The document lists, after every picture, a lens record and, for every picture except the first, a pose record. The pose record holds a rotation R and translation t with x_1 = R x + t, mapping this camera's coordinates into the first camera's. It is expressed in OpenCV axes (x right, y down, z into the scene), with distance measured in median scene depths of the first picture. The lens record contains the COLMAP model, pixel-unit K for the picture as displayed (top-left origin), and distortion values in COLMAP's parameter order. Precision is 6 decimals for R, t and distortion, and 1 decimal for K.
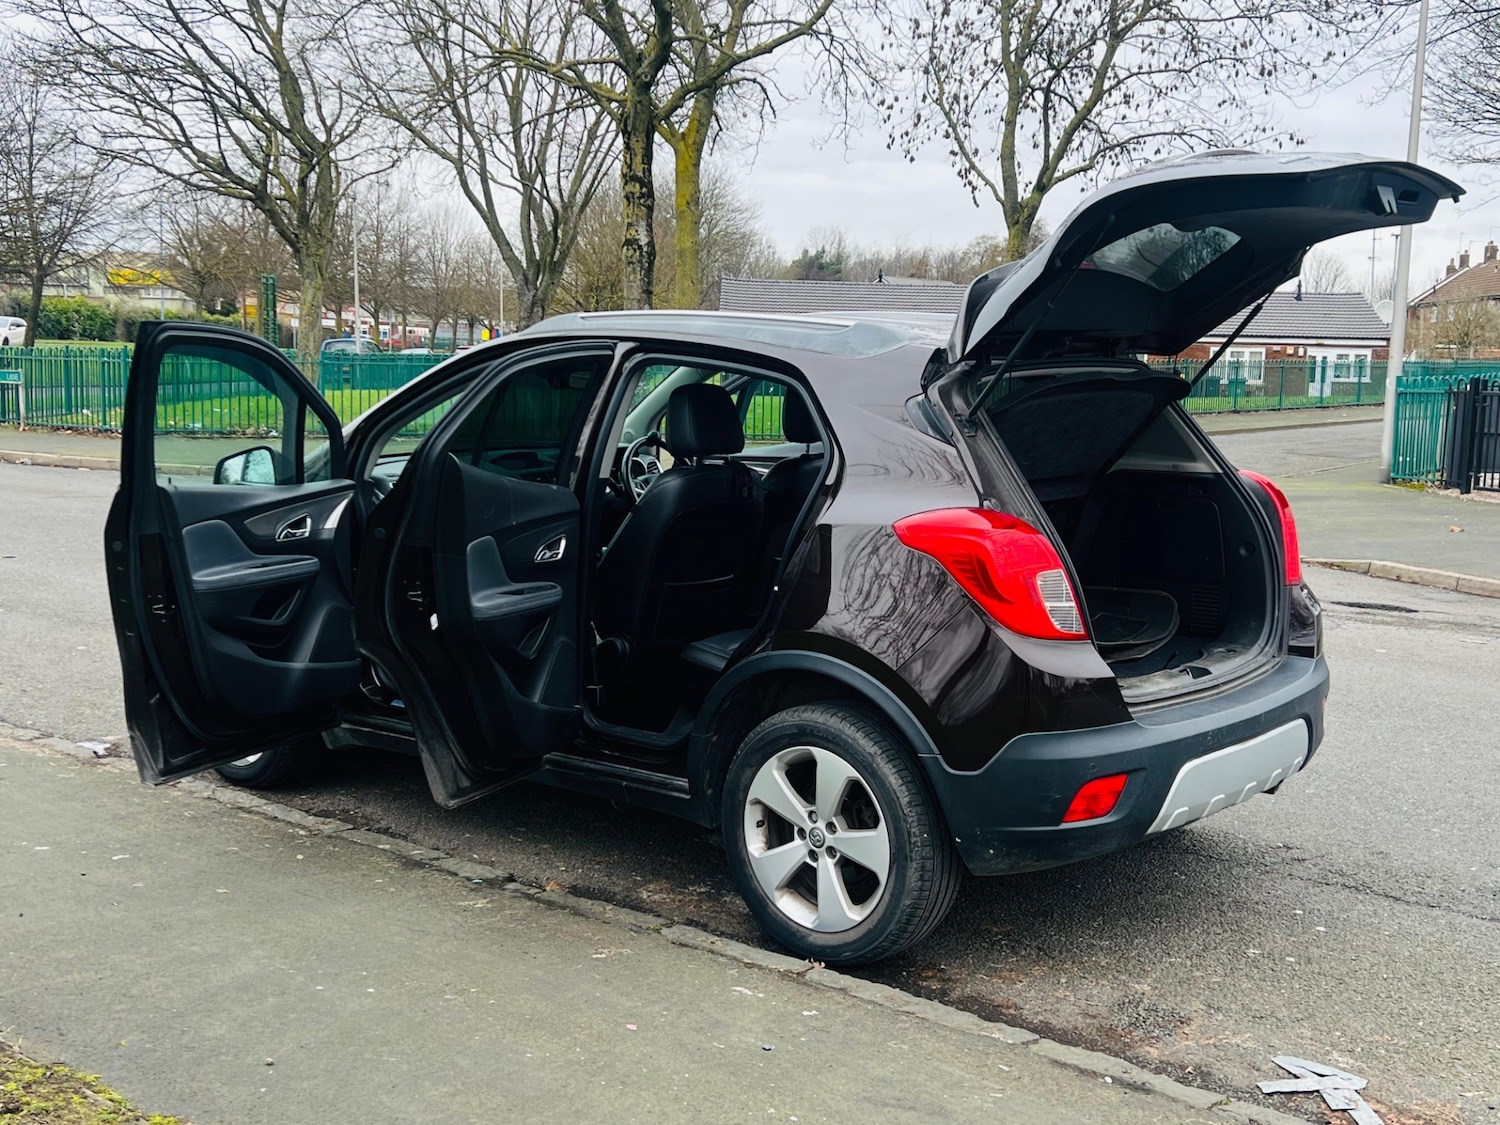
lens RADIAL K [[1738.0, 0, 758.9], [0, 1738.0, 568.7], [0, 0, 1]] dist [0.144360, -0.352739]
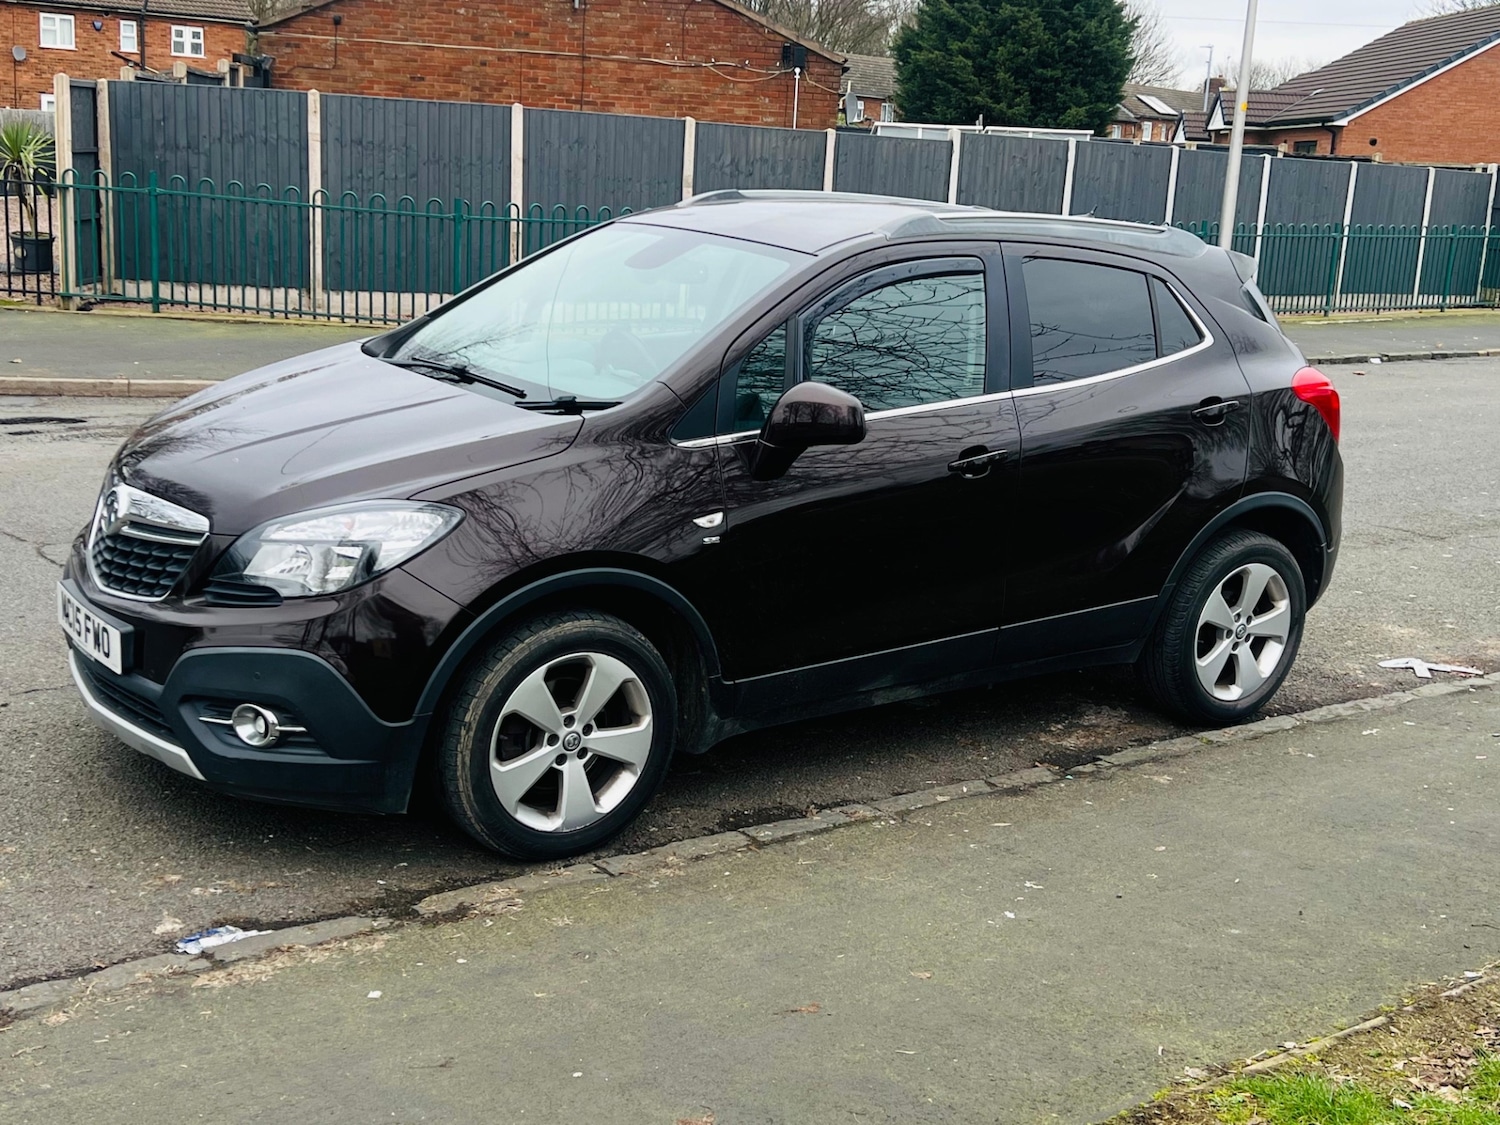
lens RADIAL K [[1791.8, 0, 758.6], [0, 1791.8, 582.0], [0, 0, 1]] dist [0.129909, -0.299561]
pose [[0.239685, -0.225030, 0.944411, -1.084902], [0.071860, 0.974210, 0.213893, -0.162946], [-0.968188, 0.016598, 0.249674, 0.822937]]
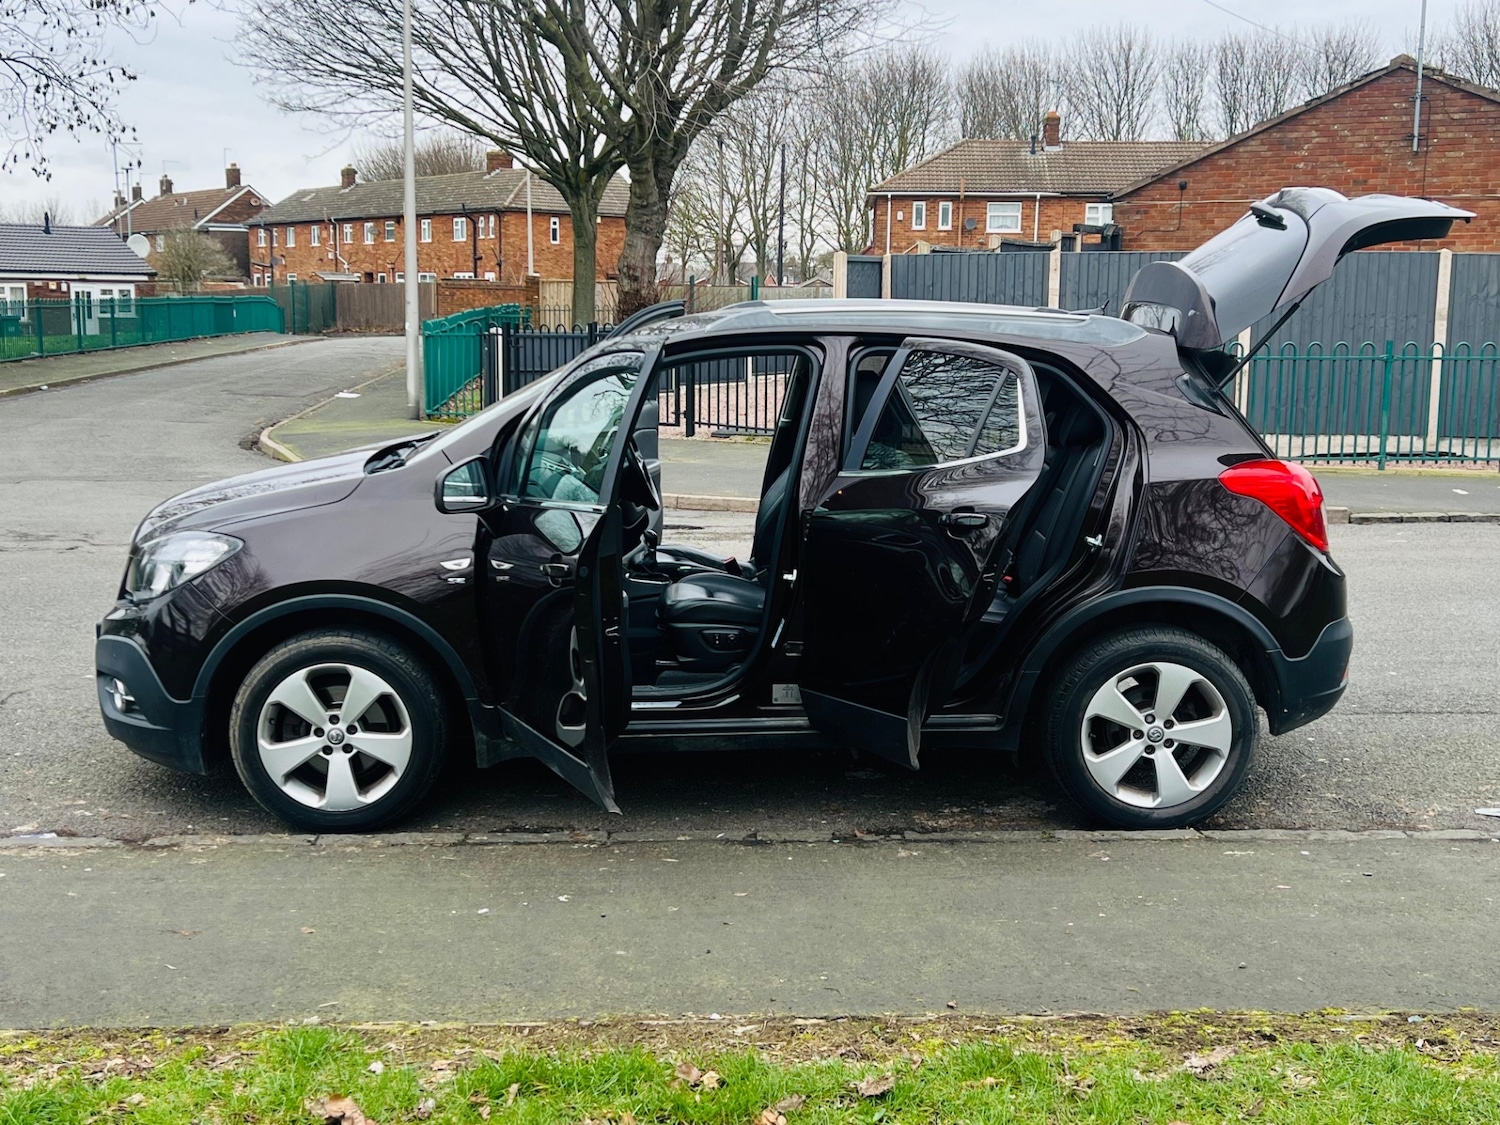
lens RADIAL K [[1738.0, 0, 758.9], [0, 1738.0, 568.7], [0, 0, 1]] dist [0.144360, -0.352739]
pose [[0.742896, -0.115447, 0.659377, -0.802718], [0.089661, 0.993301, 0.072894, -0.064951], [-0.663375, 0.004968, 0.748271, 0.204012]]
